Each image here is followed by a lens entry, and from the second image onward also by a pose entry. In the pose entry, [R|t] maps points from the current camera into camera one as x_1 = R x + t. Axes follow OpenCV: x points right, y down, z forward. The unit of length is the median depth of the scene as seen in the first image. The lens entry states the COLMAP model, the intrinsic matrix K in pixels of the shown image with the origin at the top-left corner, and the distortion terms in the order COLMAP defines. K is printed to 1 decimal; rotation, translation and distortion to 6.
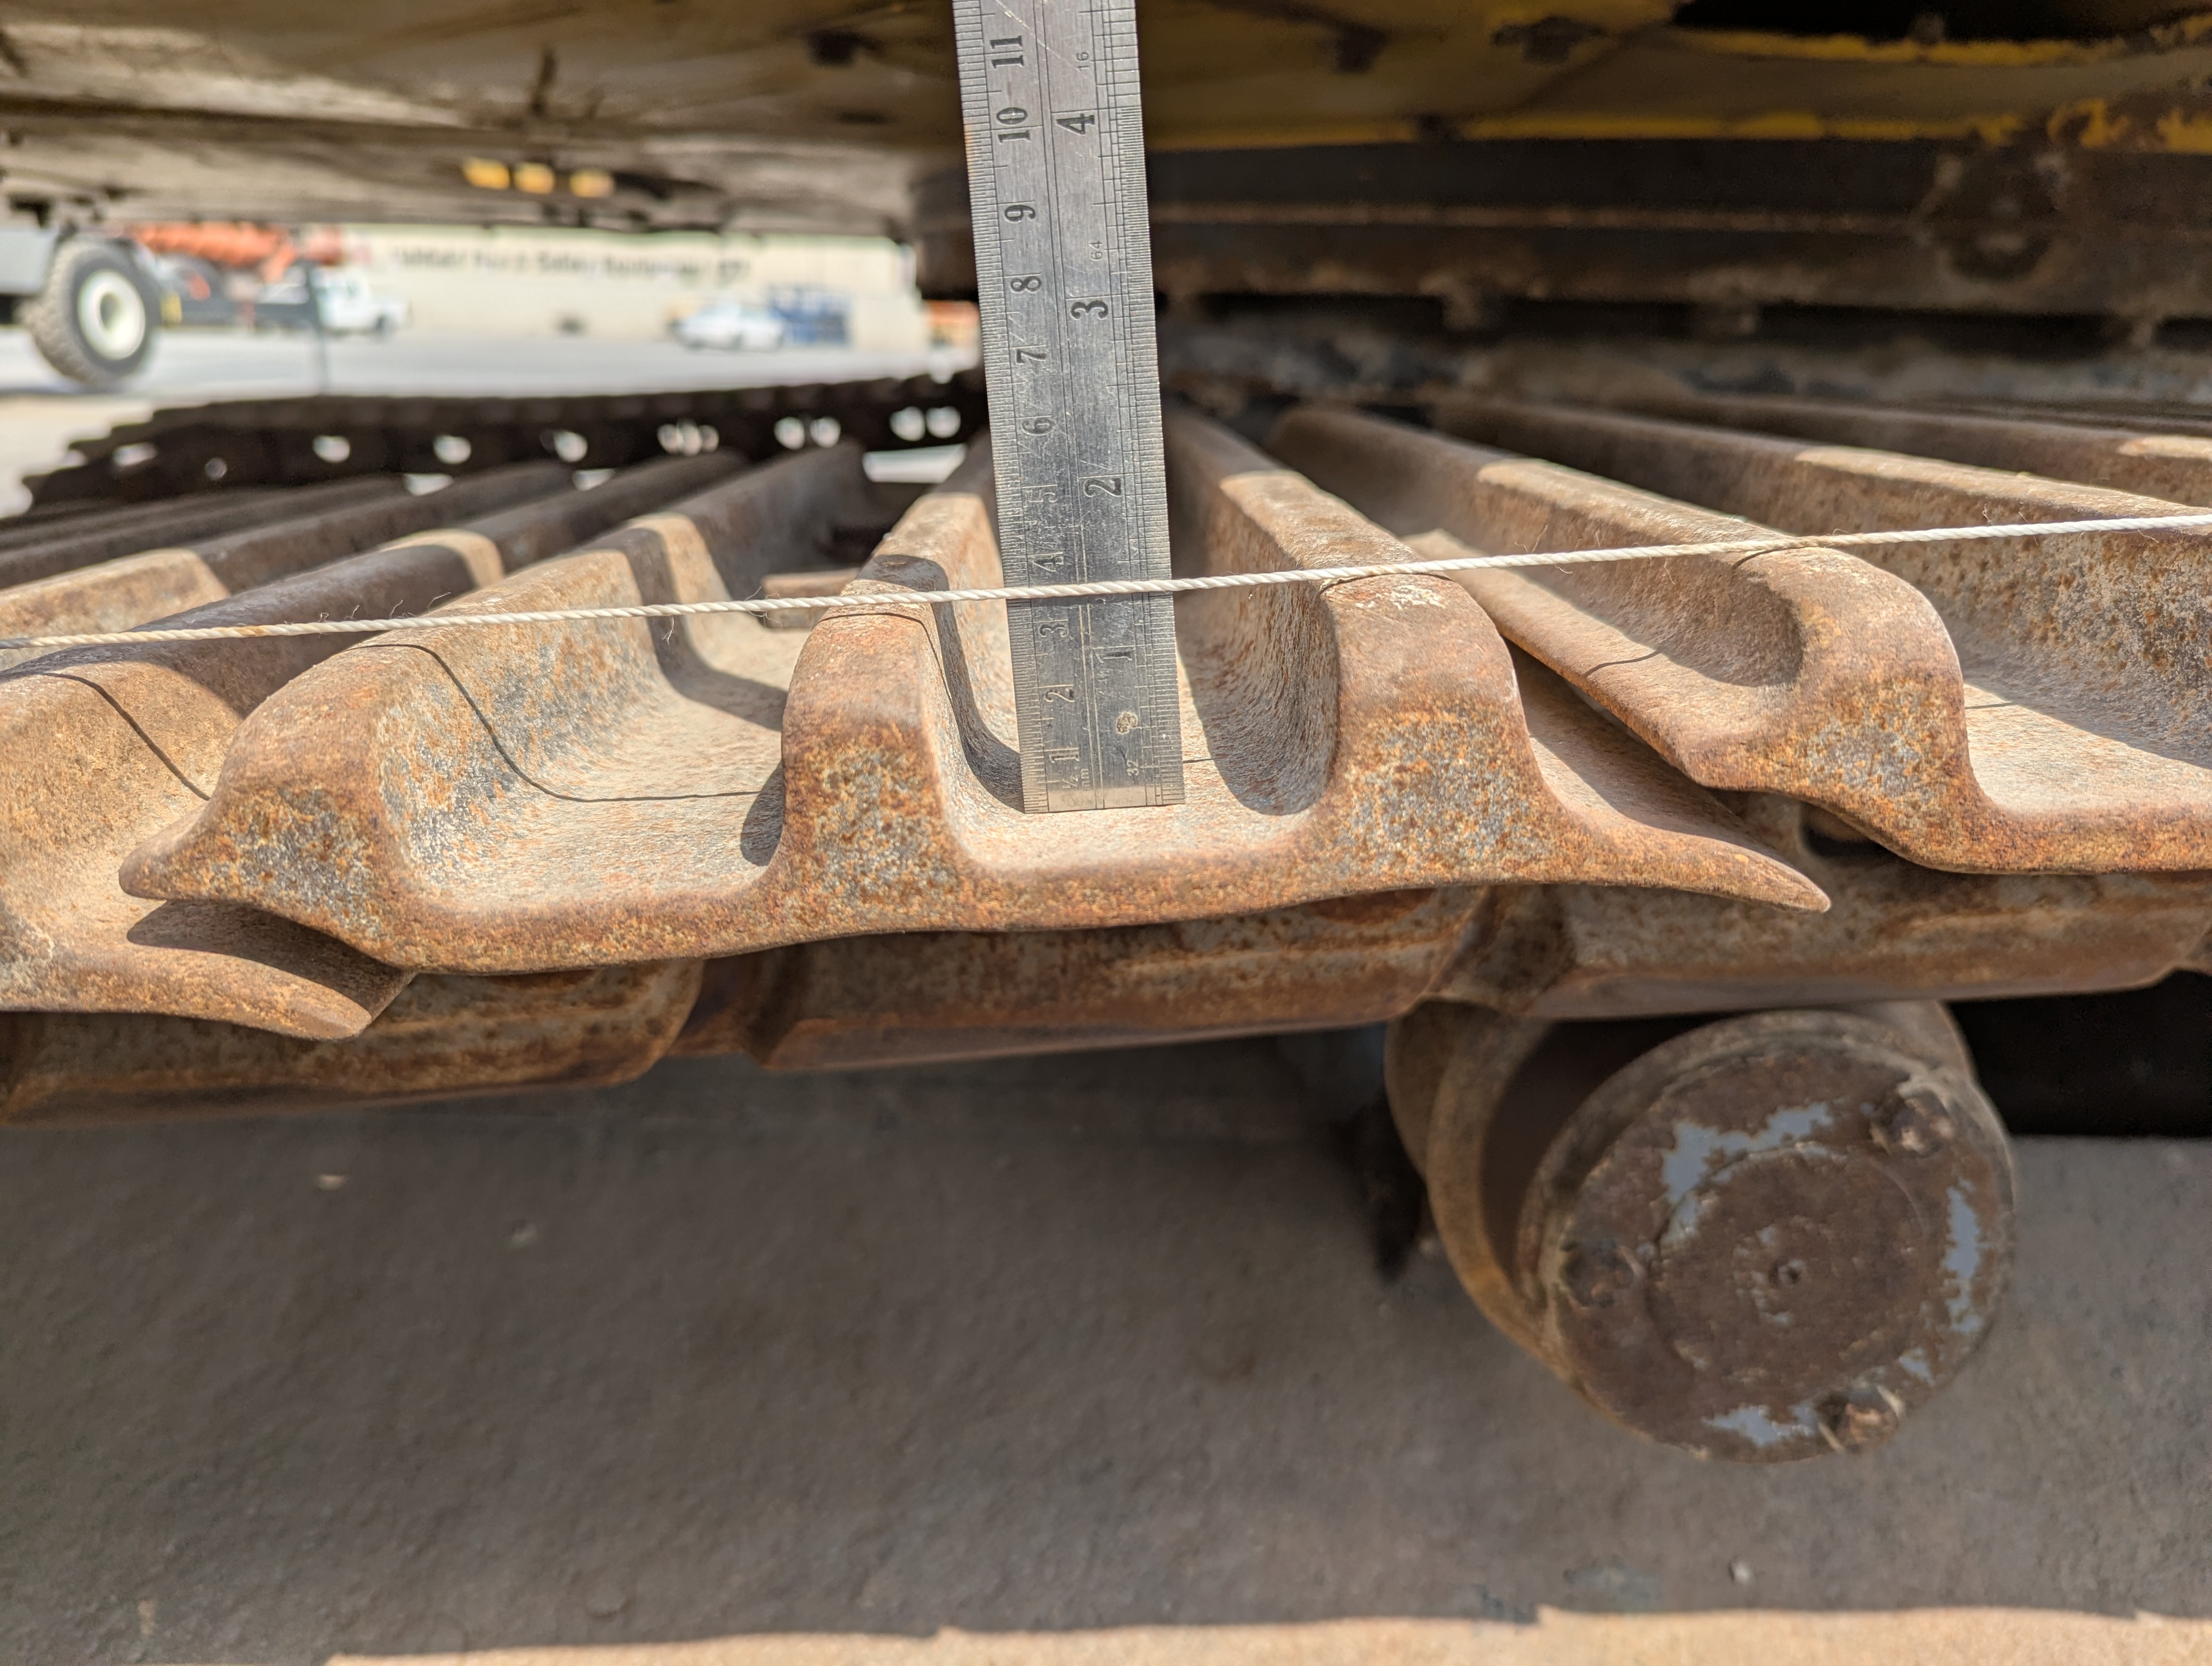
lens RADIAL K [[1586.1, 0, 1113.8], [0, 1586.1, 781.8], [0, 0, 1]] dist [0.010658, -0.024408]
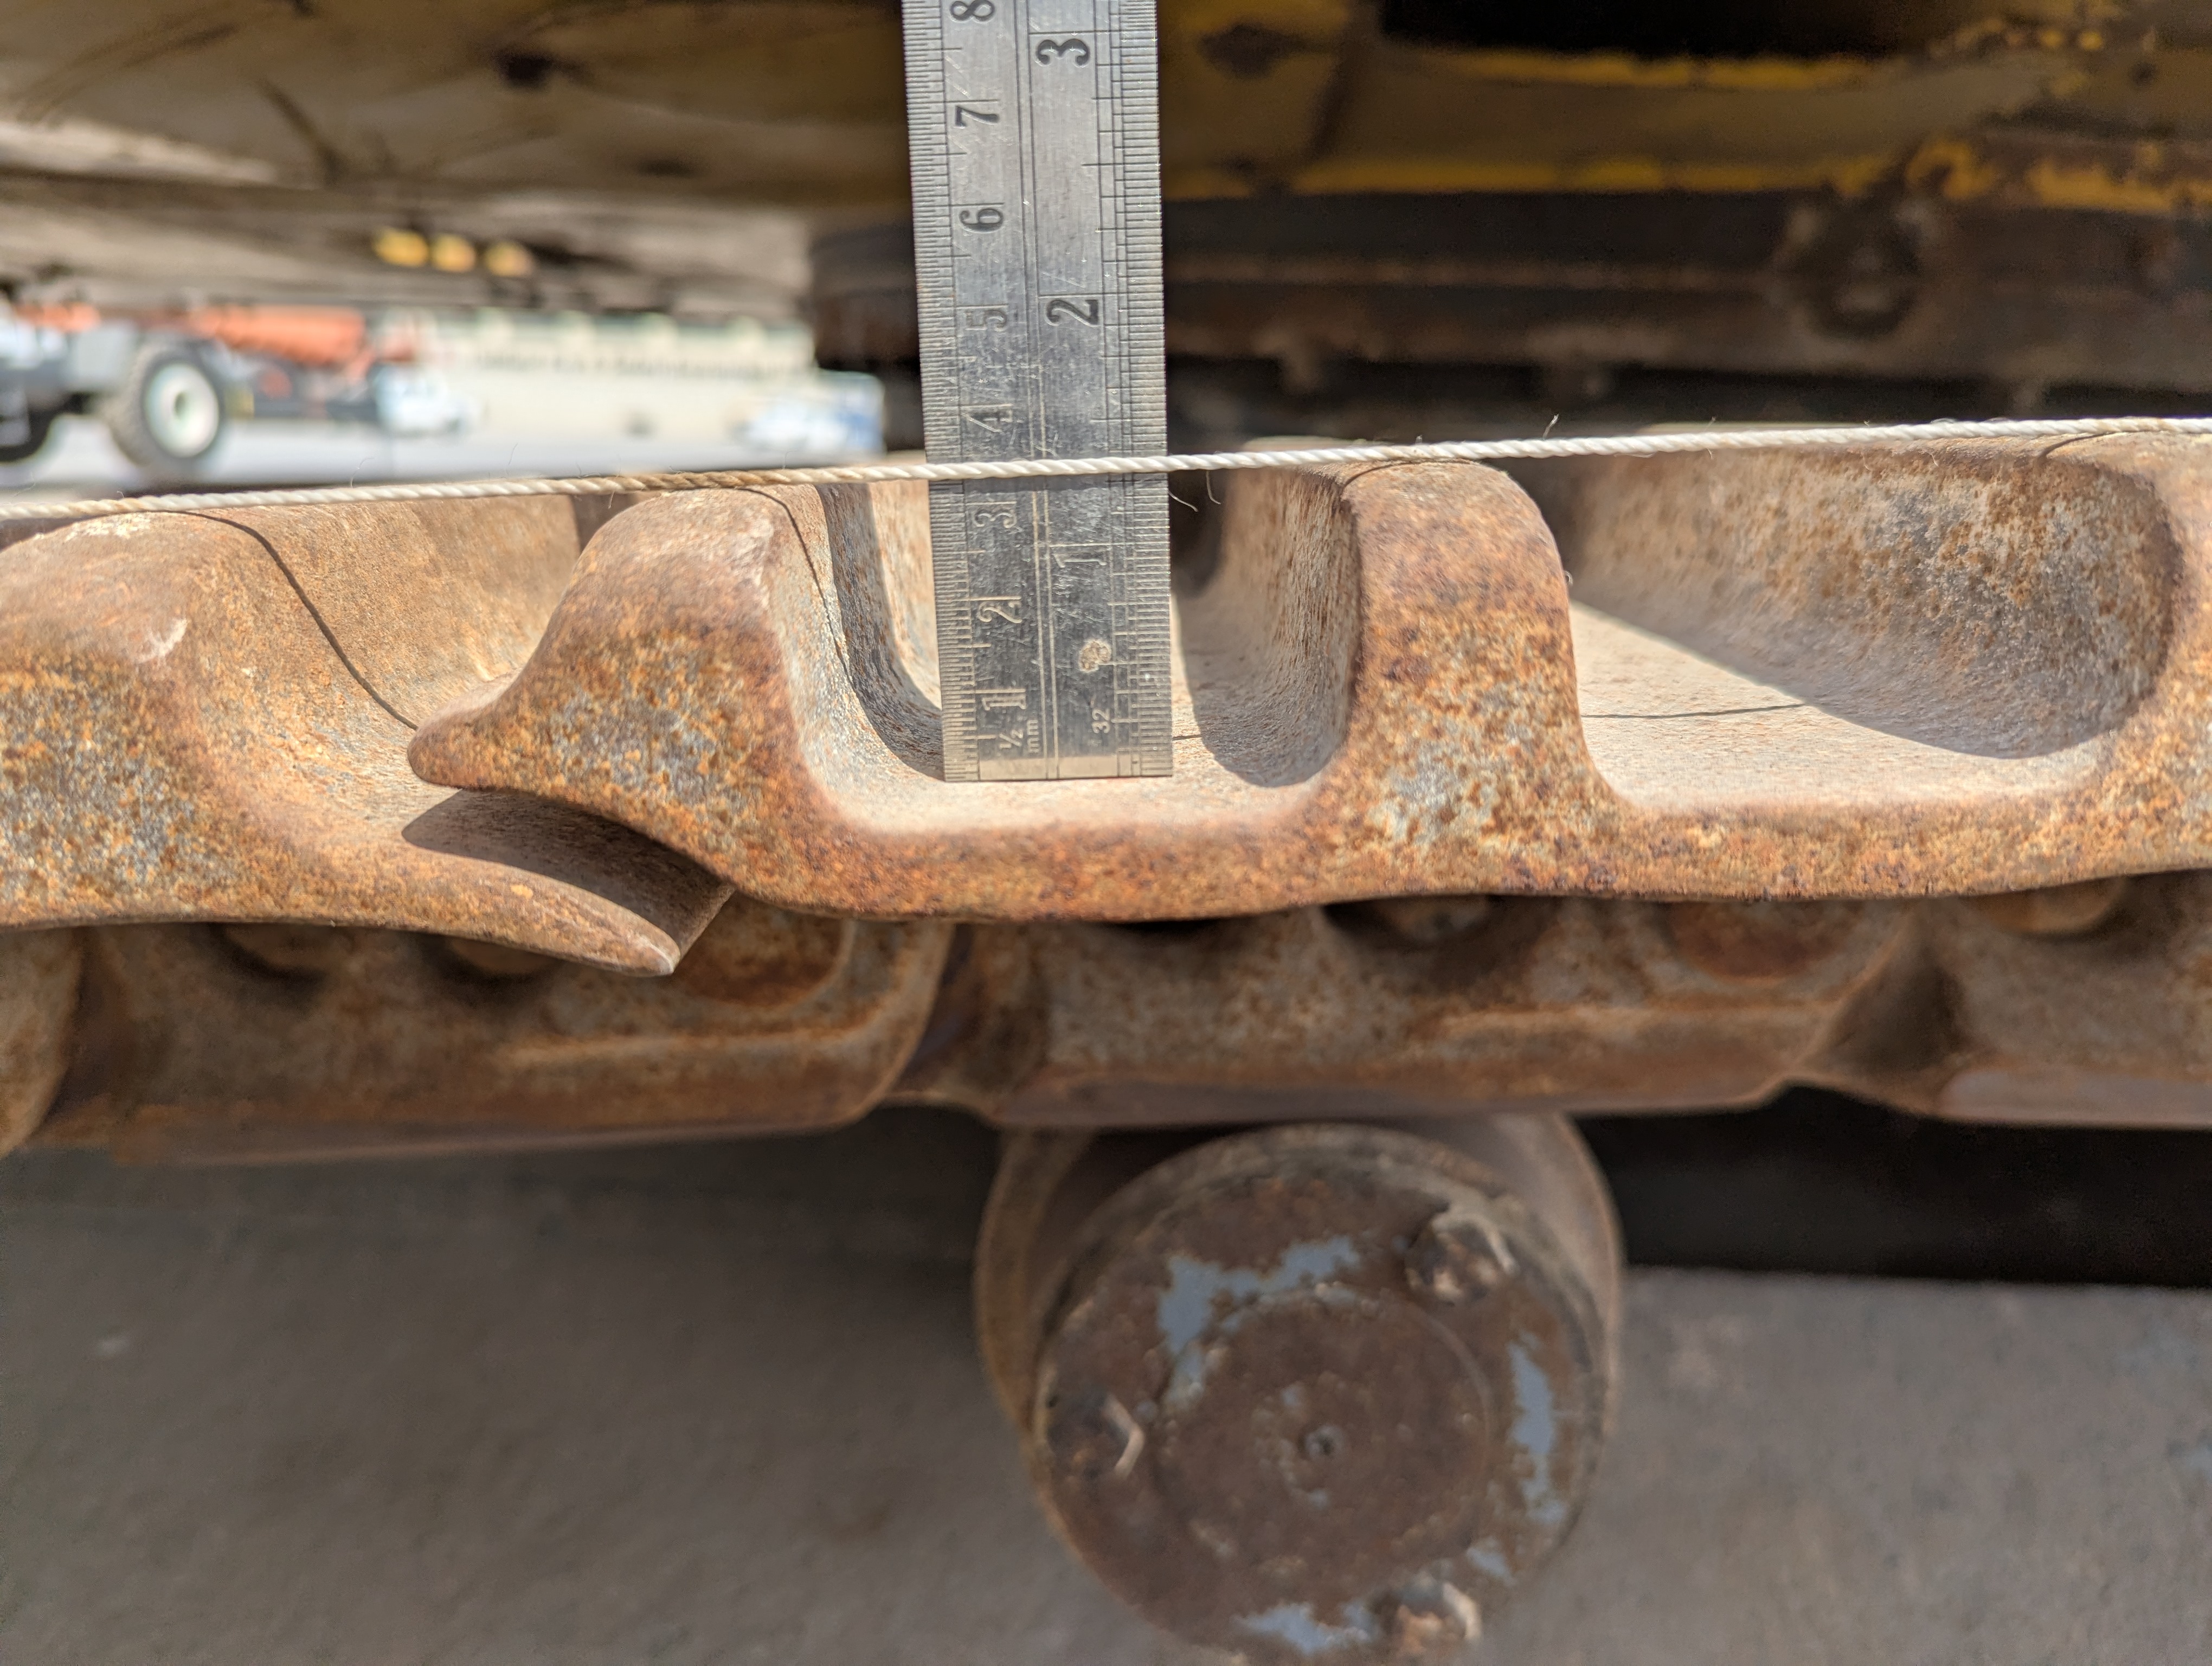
lens RADIAL K [[1586.1, 0, 1150.1], [0, 1586.1, 810.7], [0, 0, 1]] dist [0.010658, -0.024408]
pose [[0.999327, 0.017232, -0.032376, 0.352664], [-0.018788, 0.998653, -0.048368, 0.020883], [0.031499, 0.048944, 0.998305, 0.150037]]
